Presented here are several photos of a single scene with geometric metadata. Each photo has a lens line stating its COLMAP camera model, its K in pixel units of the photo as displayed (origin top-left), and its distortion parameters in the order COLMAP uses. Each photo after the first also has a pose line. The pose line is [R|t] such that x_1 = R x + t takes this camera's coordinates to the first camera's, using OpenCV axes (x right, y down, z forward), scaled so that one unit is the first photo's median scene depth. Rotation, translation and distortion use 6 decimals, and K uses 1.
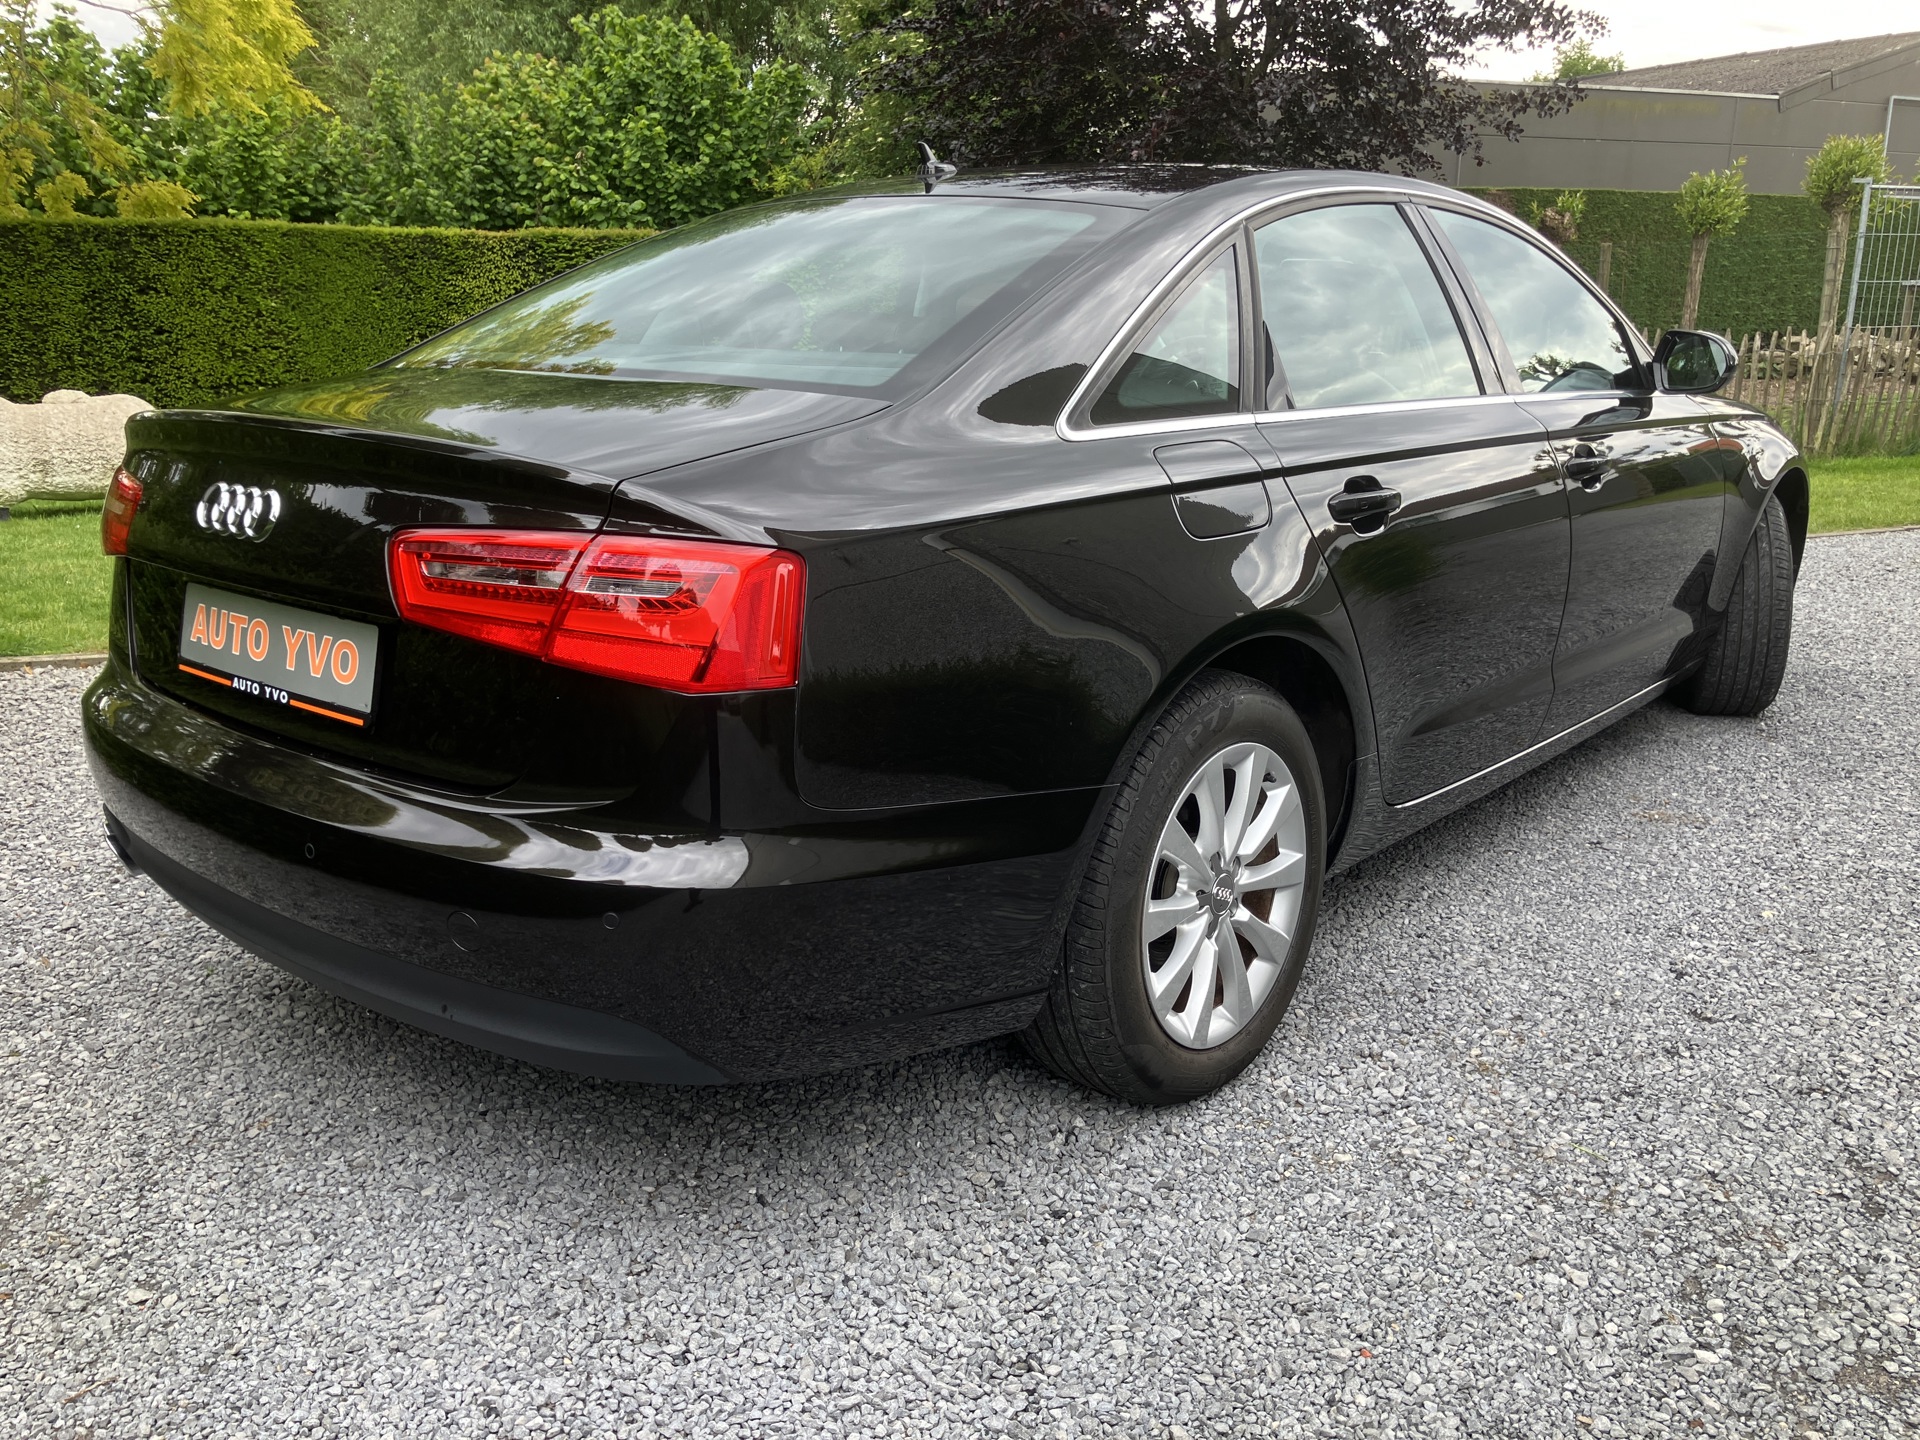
lens RADIAL K [[1590.9, 0, 958.8], [0, 1590.9, 723.4], [0, 0, 1]] dist [0.035600, -0.037756]
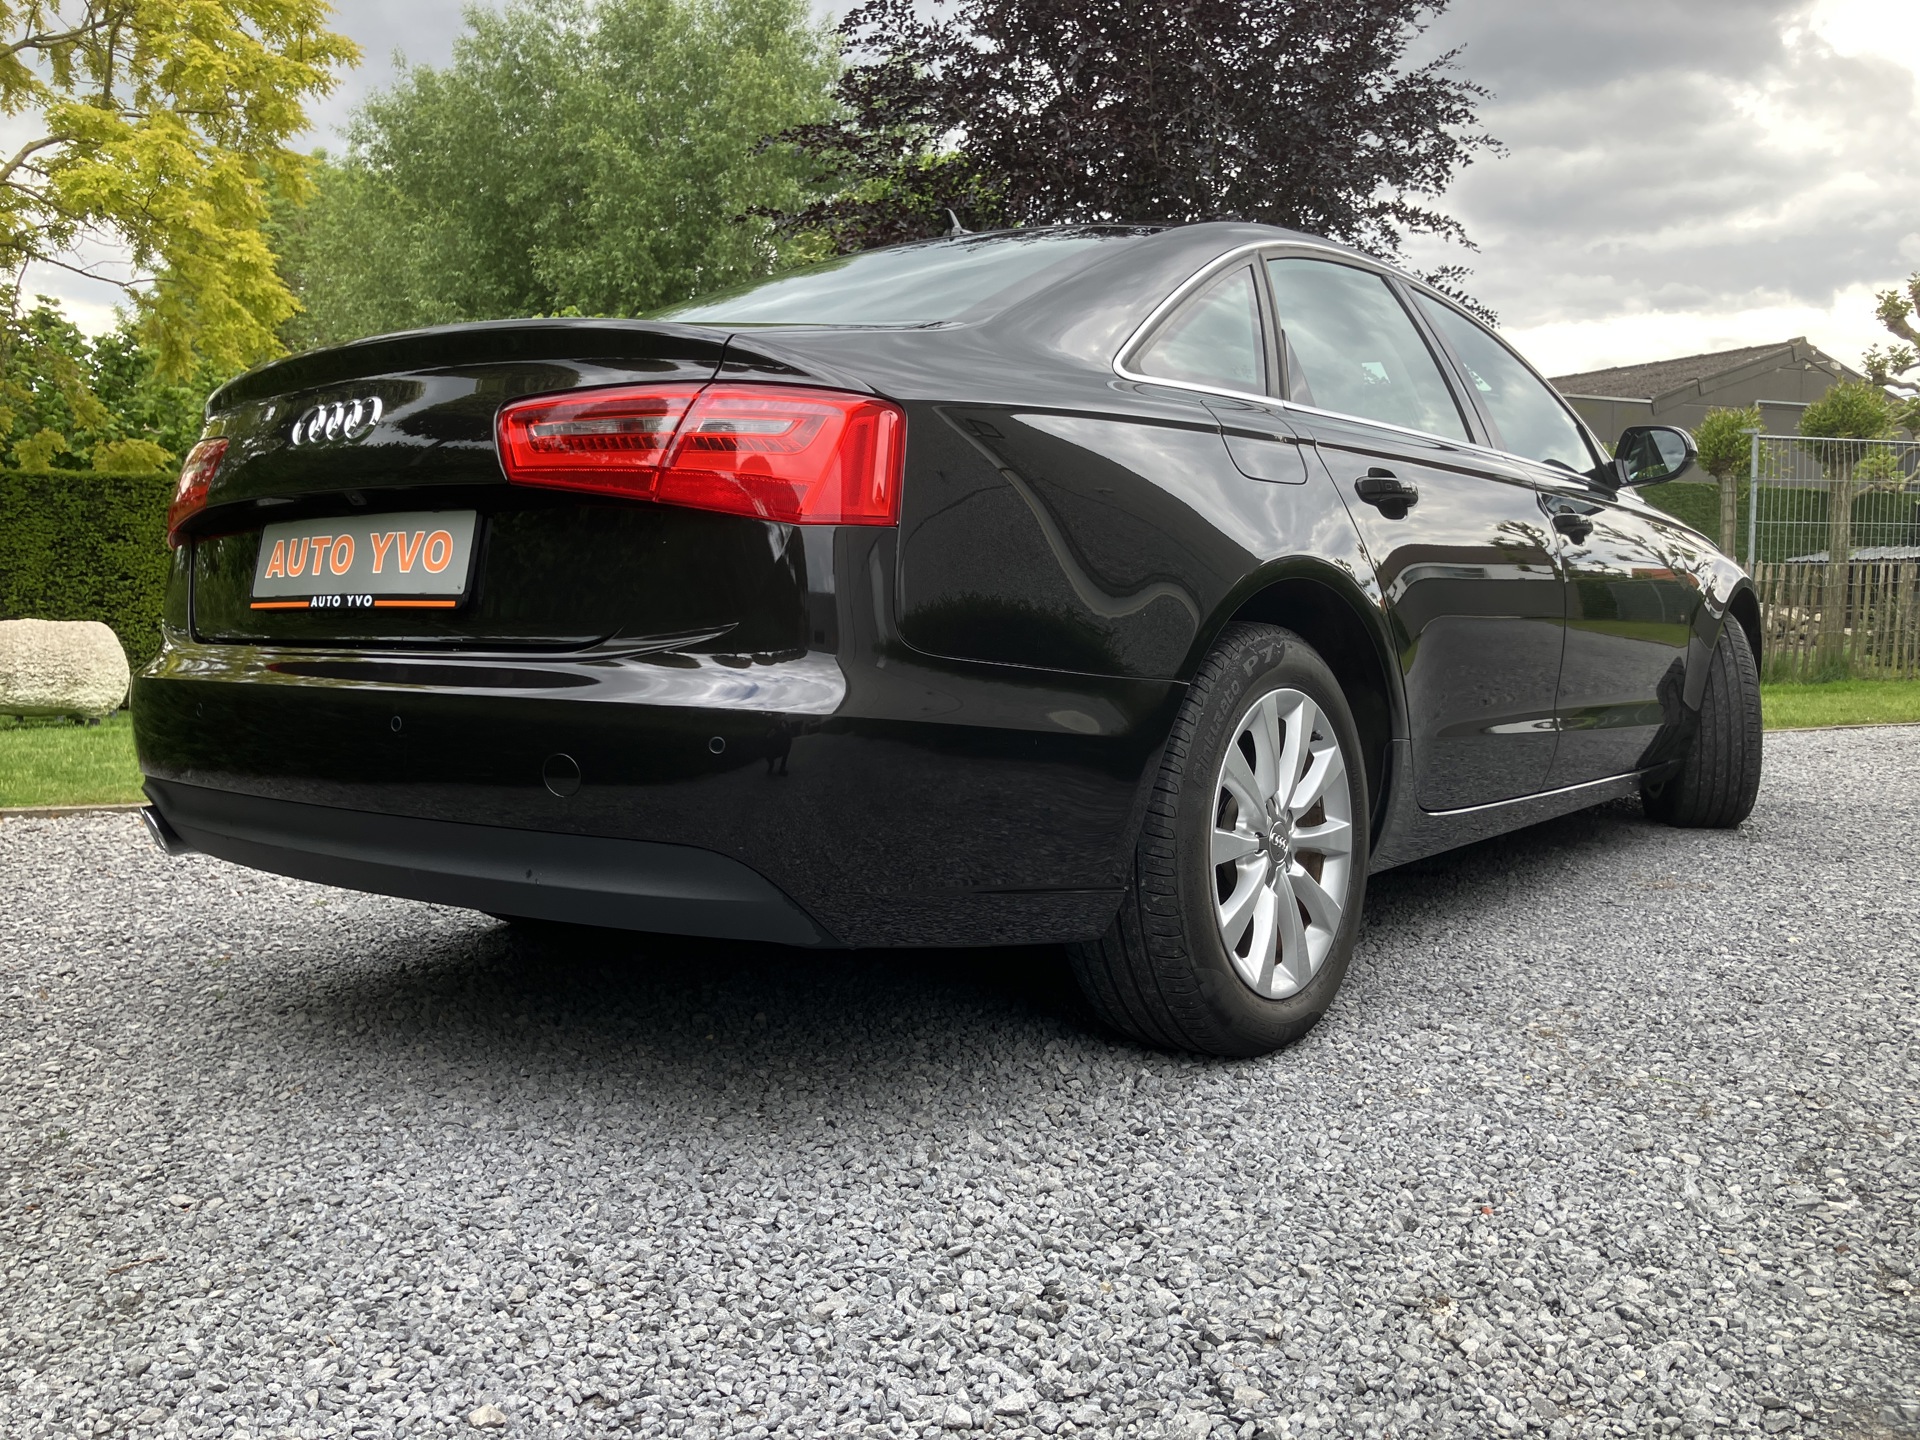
lens RADIAL K [[1590.9, 0, 929.3], [0, 1590.9, 719.3], [0, 0, 1]] dist [0.035600, -0.037756]
pose [[0.999475, -0.002034, 0.032349, -0.086169], [0.008373, 0.980353, -0.197072, 0.226145], [-0.031312, 0.197239, 0.979855, 0.008988]]
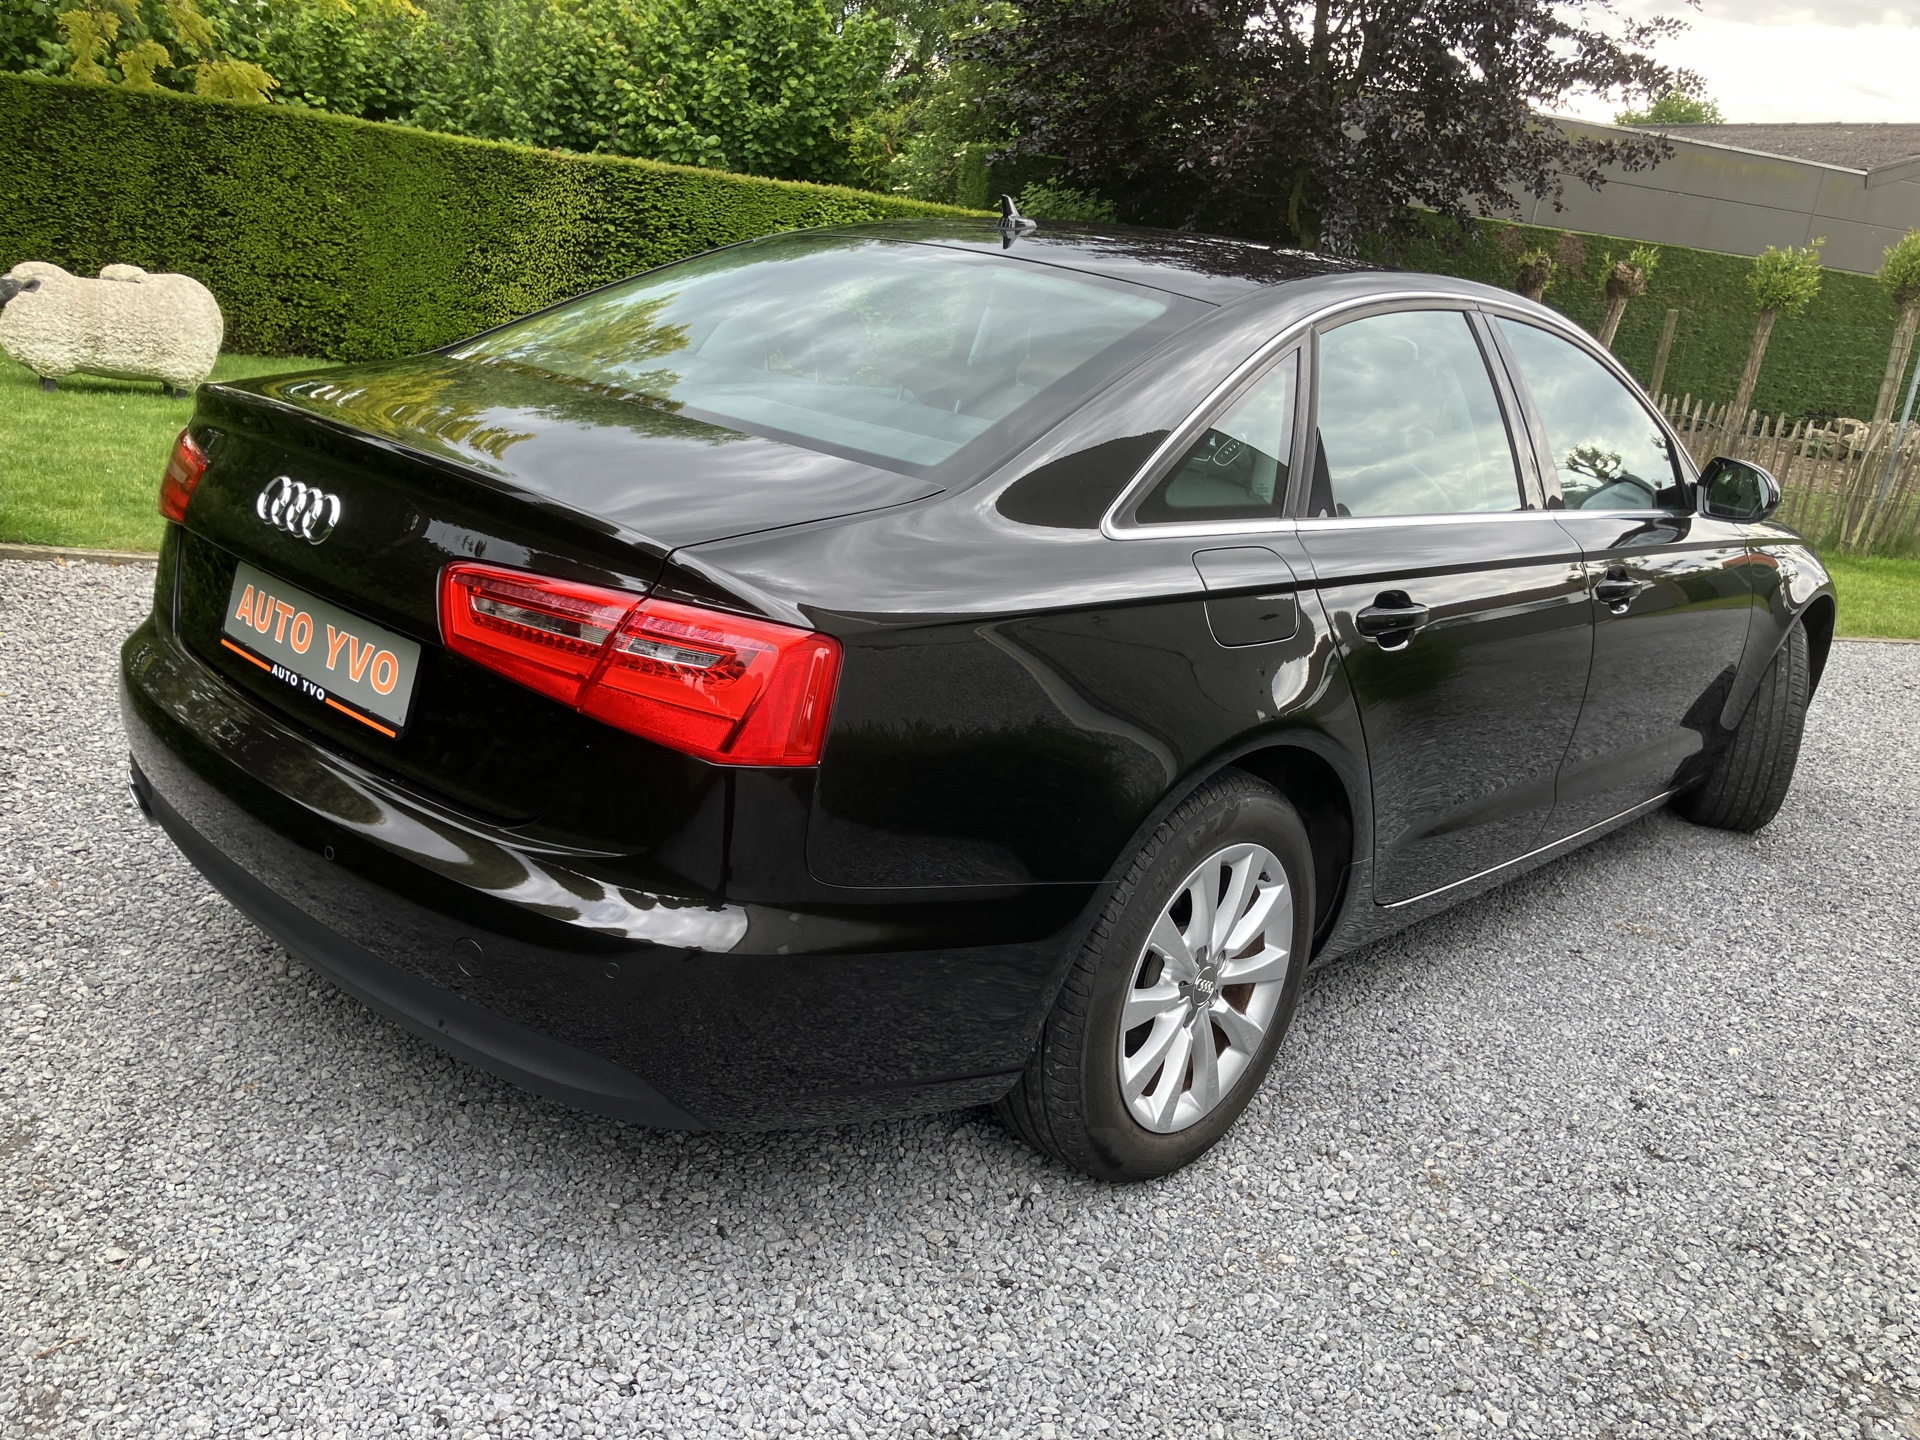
lens RADIAL K [[1590.9, 0, 955.5], [0, 1590.9, 719.8], [0, 0, 1]] dist [0.035600, -0.037756]
pose [[0.991934, 0.126709, -0.003337, -0.011089], [-0.126582, 0.991621, 0.025770, -0.067941], [0.006574, -0.025140, 0.999662, -0.019713]]
